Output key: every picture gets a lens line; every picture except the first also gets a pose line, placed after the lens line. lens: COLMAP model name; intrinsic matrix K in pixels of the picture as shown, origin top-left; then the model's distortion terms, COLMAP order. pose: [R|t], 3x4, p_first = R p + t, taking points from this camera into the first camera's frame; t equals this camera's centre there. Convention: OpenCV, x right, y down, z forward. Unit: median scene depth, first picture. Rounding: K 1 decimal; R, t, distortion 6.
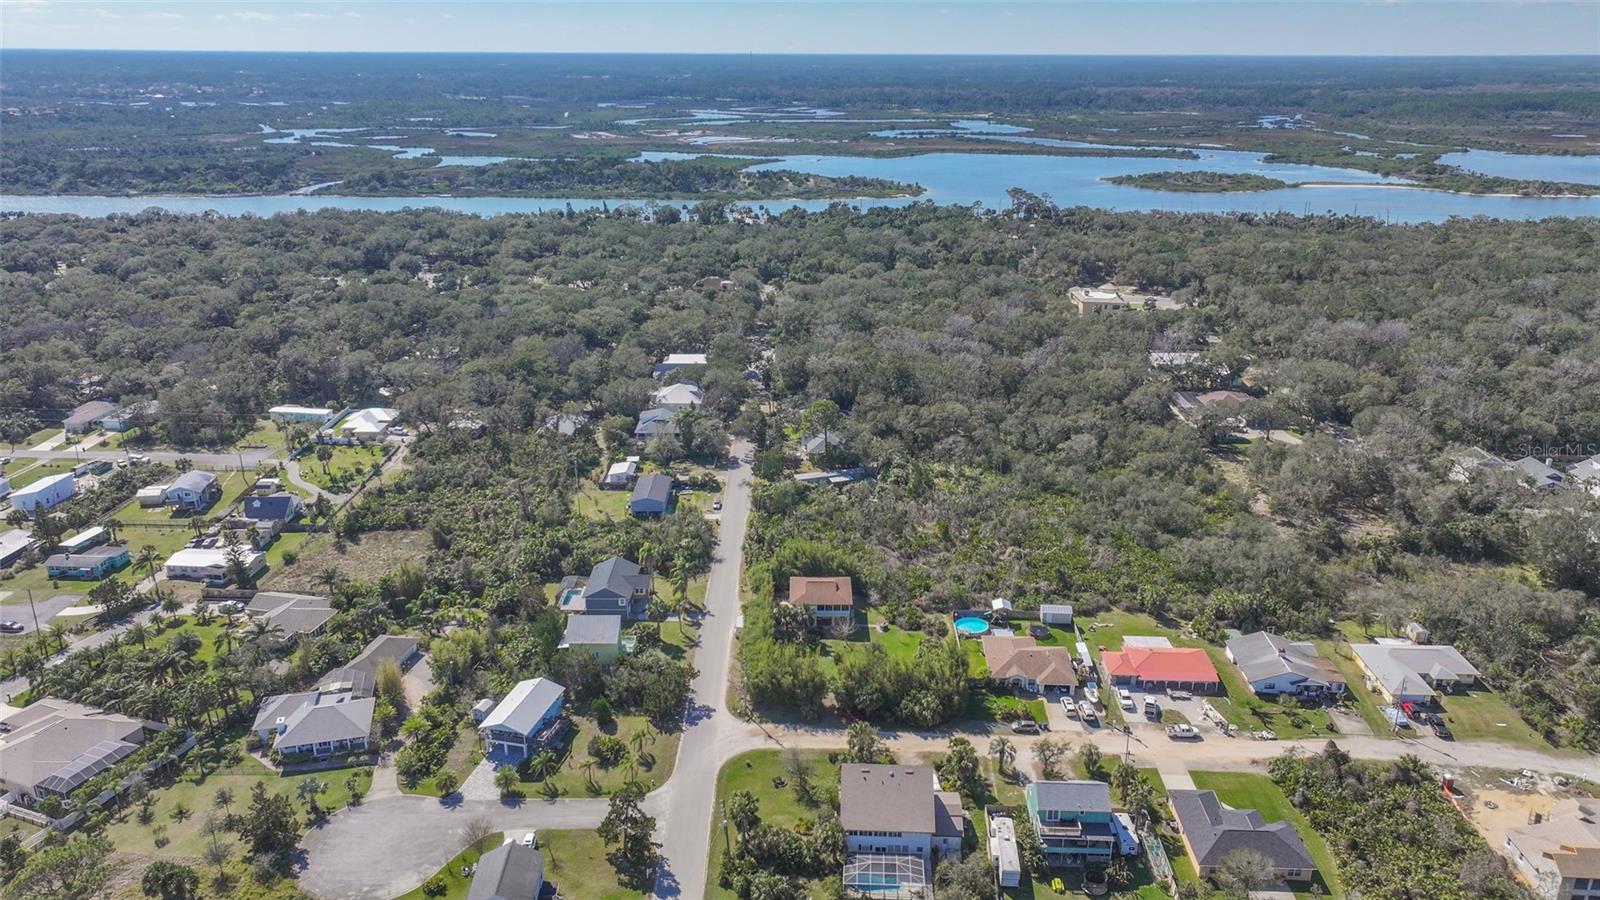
lens RADIAL K [[1121.3, 0, 806.6], [0, 1121.3, 444.4], [0, 0, 1]] dist [0.002674, 0.013872]
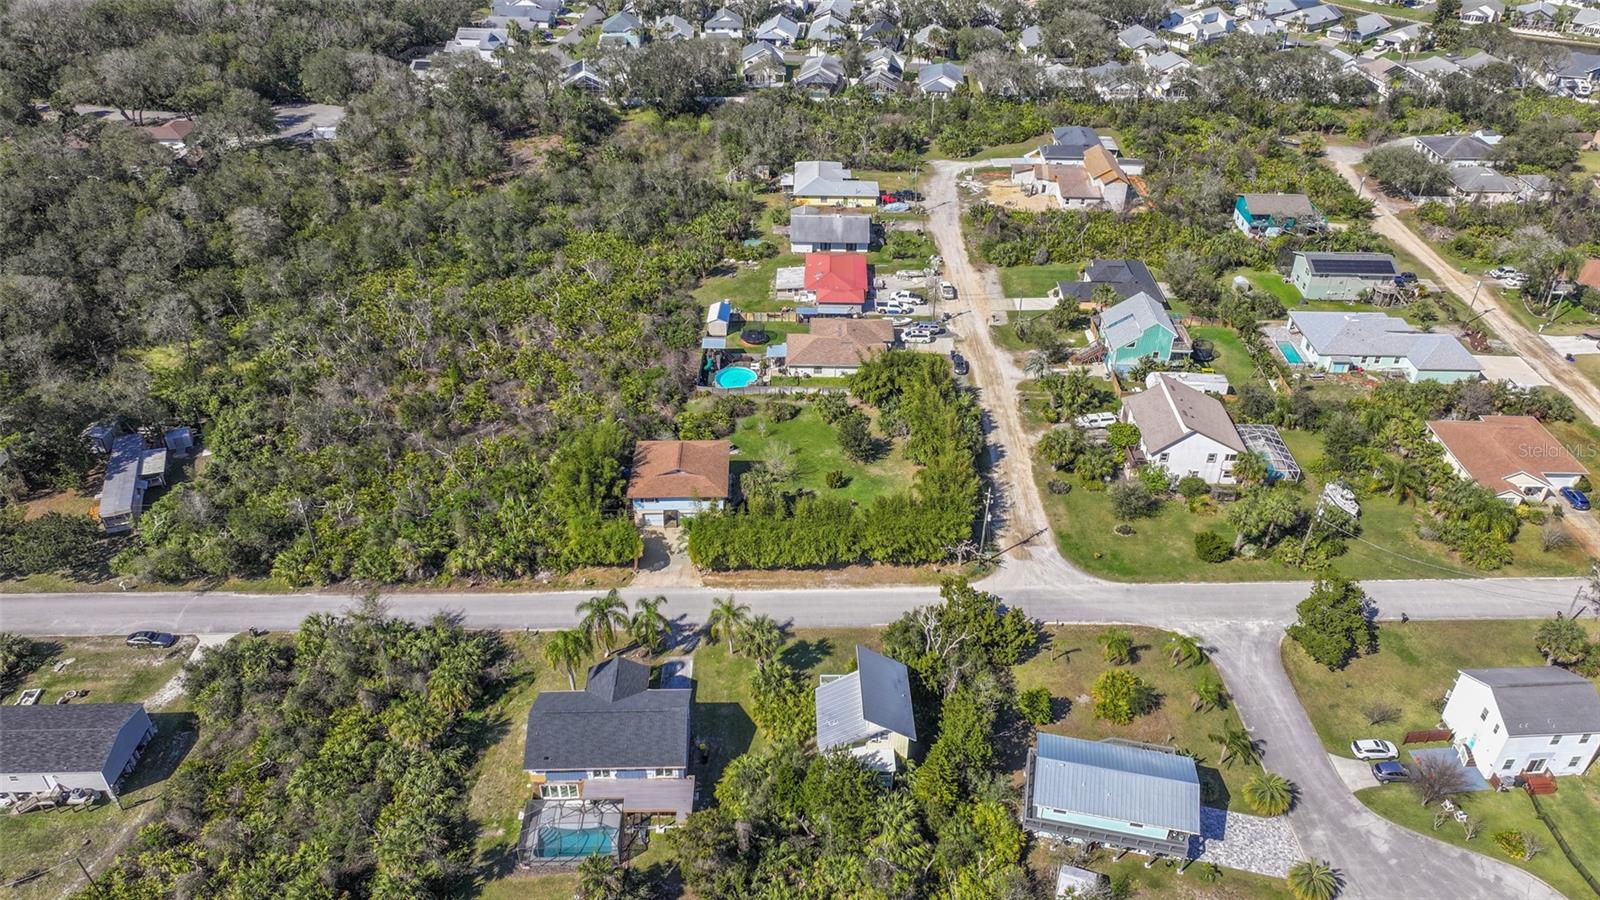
lens RADIAL K [[1121.3, 0, 806.6], [0, 1121.3, 444.4], [0, 0, 1]] dist [0.002674, 0.013872]
pose [[-0.026273, -0.561450, 0.827094, -0.490643], [0.324505, 0.777783, 0.538285, -0.191195], [-0.945519, 0.282539, 0.161759, 0.808703]]
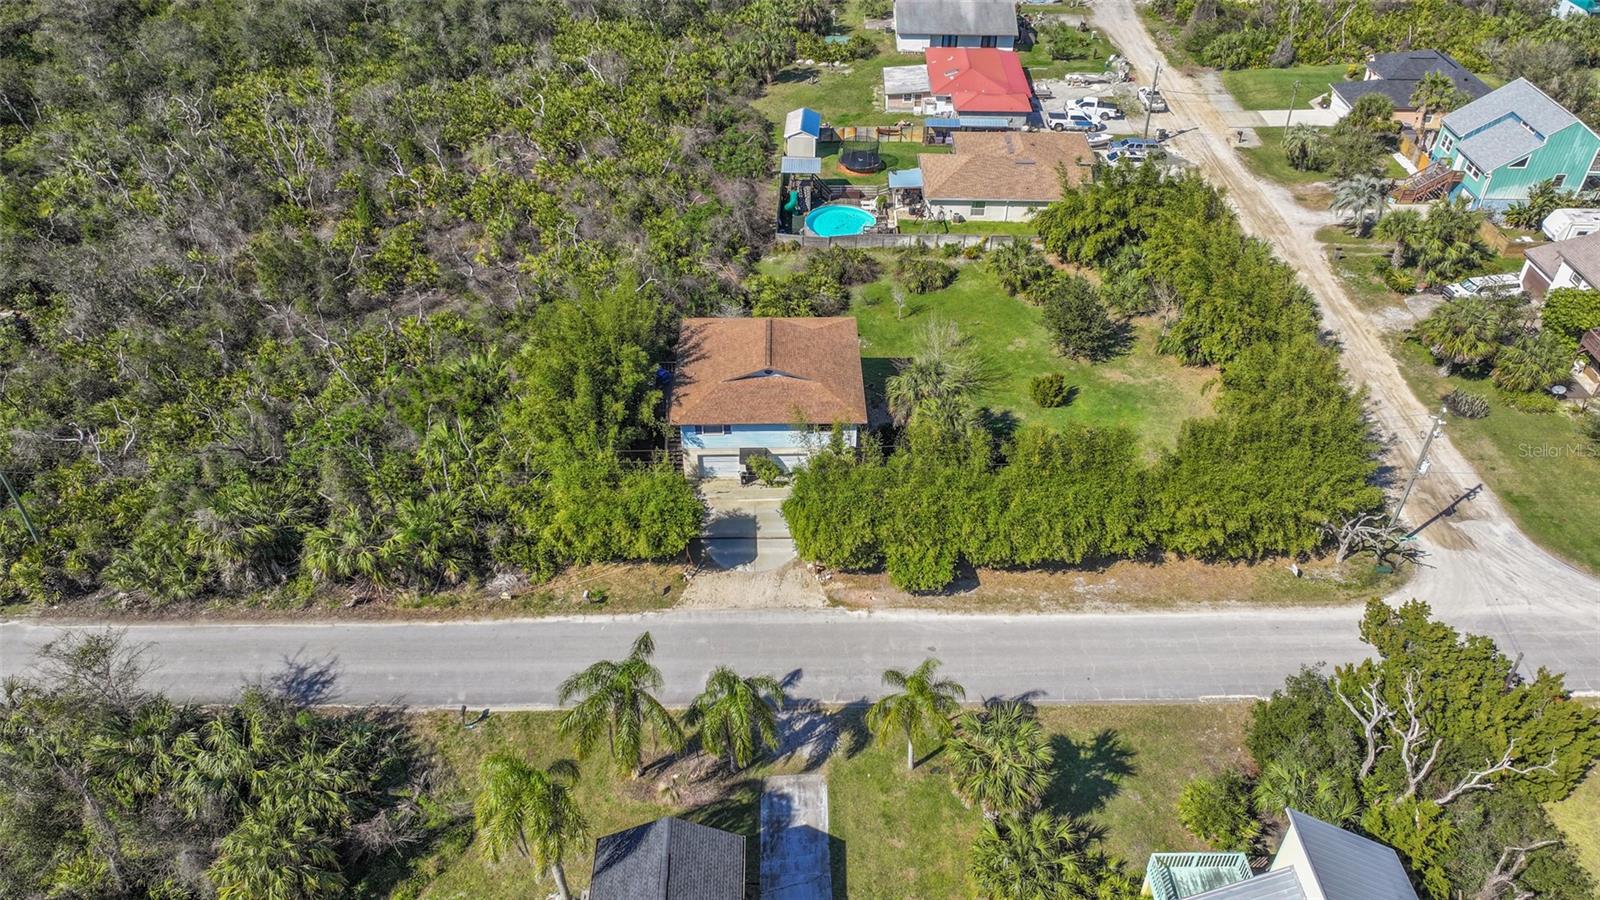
lens RADIAL K [[1121.3, 0, 806.6], [0, 1121.3, 444.4], [0, 0, 1]] dist [0.002674, 0.013872]
pose [[-0.019065, -0.616916, 0.786798, -0.253565], [0.326983, 0.739820, 0.588004, -0.041208], [-0.944838, 0.268480, 0.187616, 0.912769]]
